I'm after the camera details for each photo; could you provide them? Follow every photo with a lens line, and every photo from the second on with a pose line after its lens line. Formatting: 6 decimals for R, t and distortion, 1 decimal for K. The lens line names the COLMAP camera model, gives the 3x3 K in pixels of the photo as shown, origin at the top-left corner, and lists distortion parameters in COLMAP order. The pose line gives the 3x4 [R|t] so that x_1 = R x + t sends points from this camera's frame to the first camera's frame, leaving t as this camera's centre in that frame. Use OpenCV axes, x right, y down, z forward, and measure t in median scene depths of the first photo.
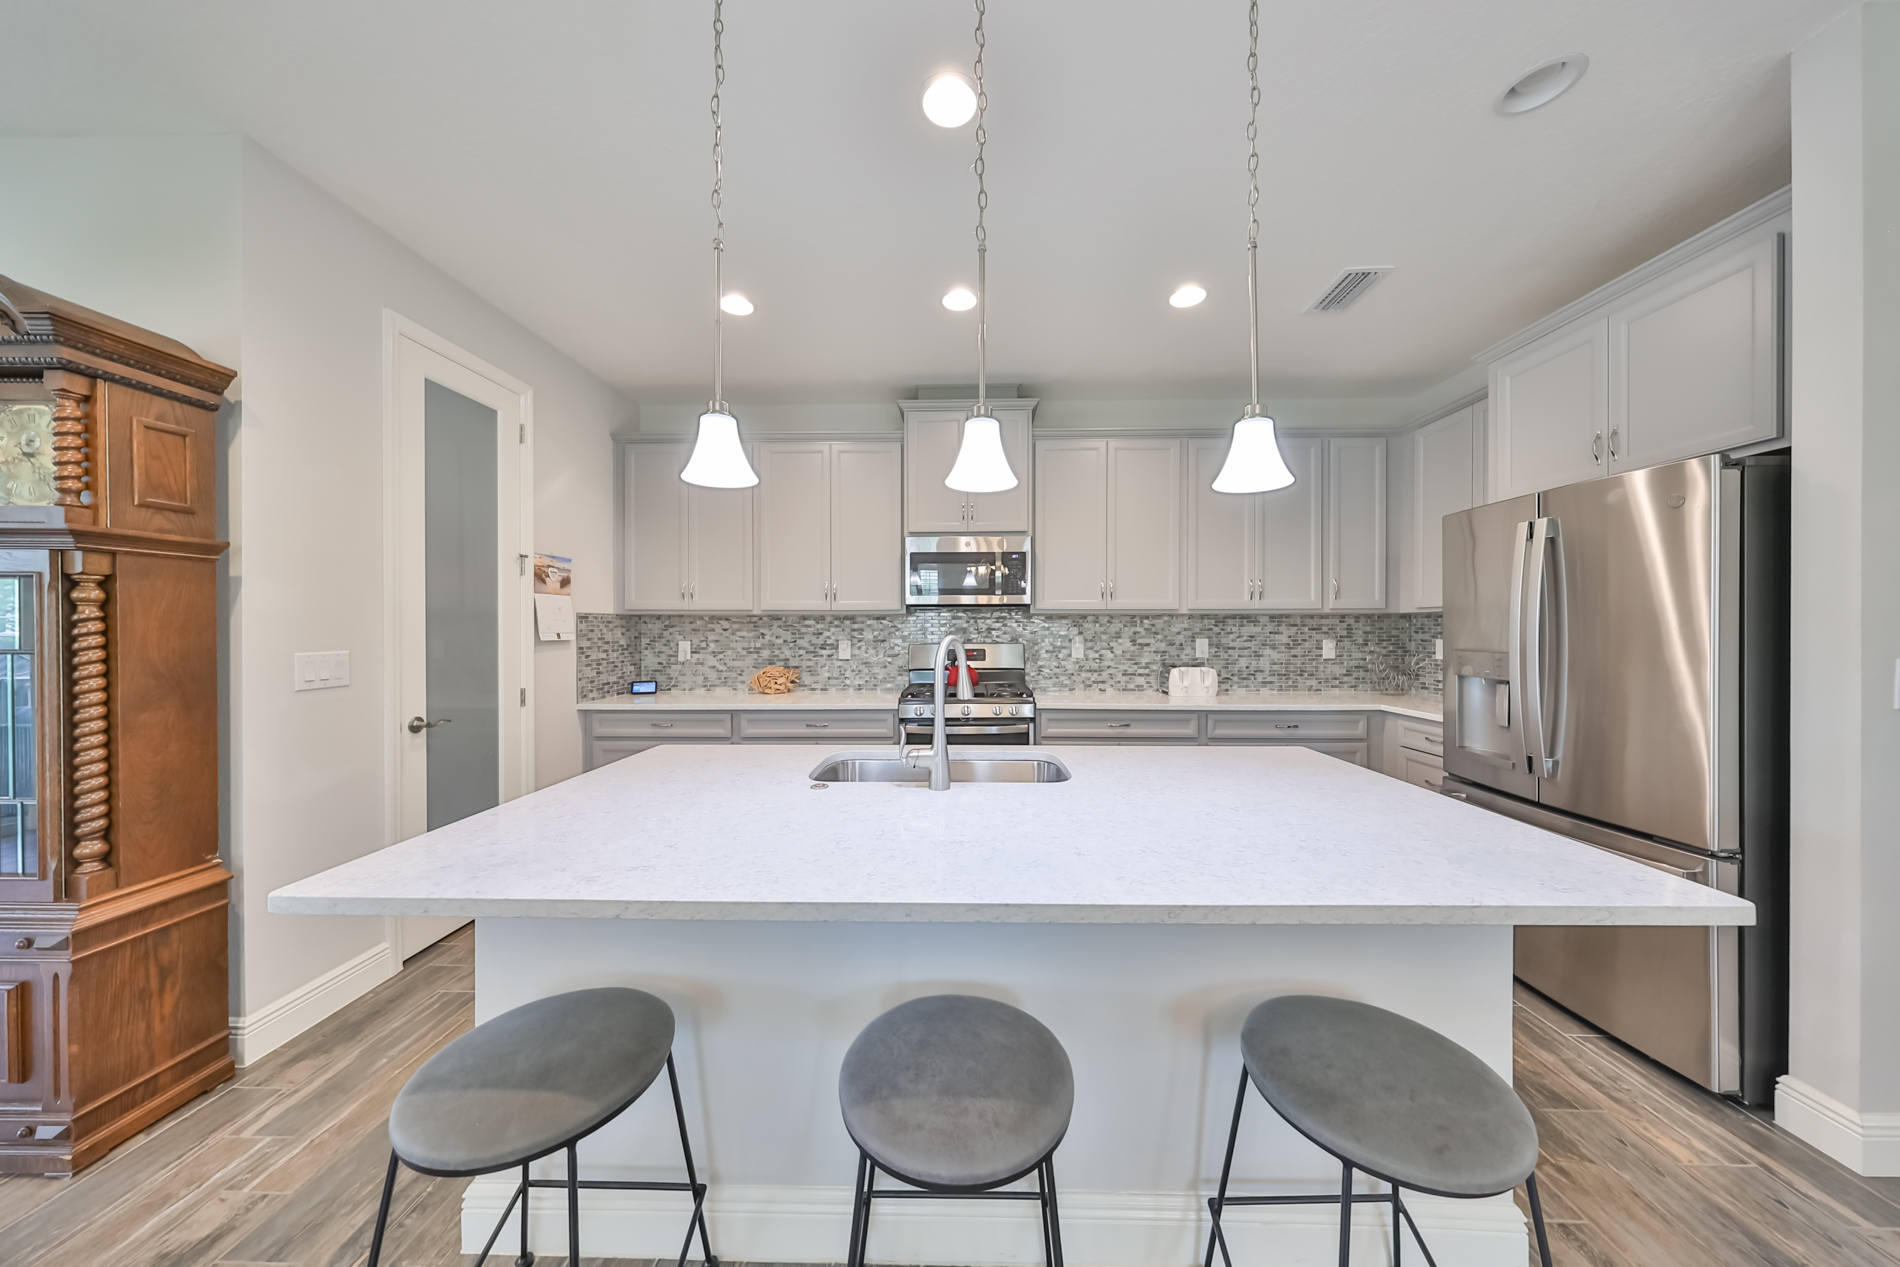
lens RADIAL K [[555.9, 0, 964.9], [0, 555.9, 635.1], [0, 0, 1]] dist [0.000599, -0.000162]
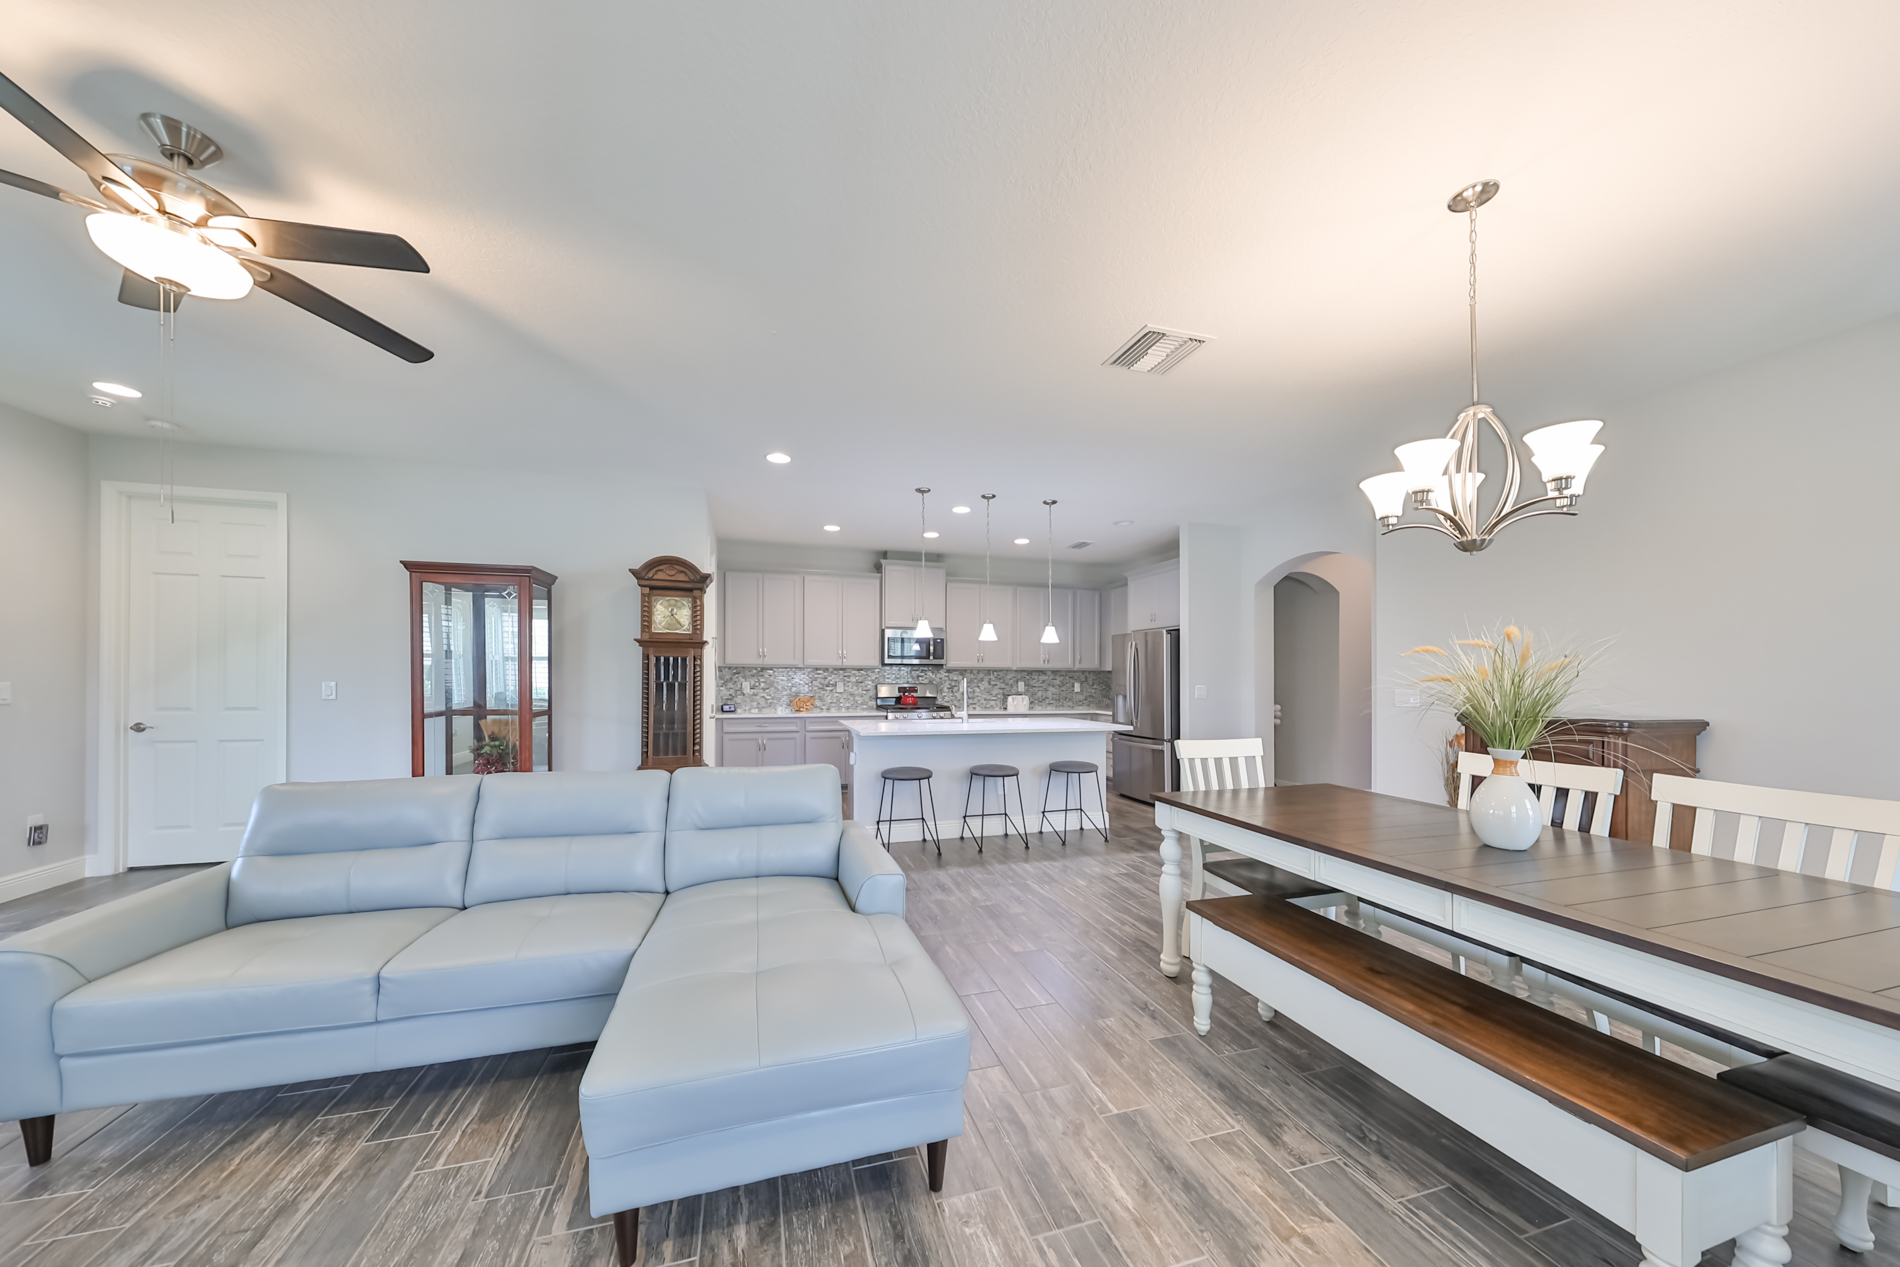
lens RADIAL K [[598.5, 0, 932.0], [0, 598.5, 673.6], [0, 0, 1]] dist [0.001806, 0.000094]
pose [[0.962976, 0.009731, 0.269412, -0.503524], [-0.004957, 0.999818, -0.018397, 0.017777], [-0.269542, 0.016380, 0.962849, -1.025298]]
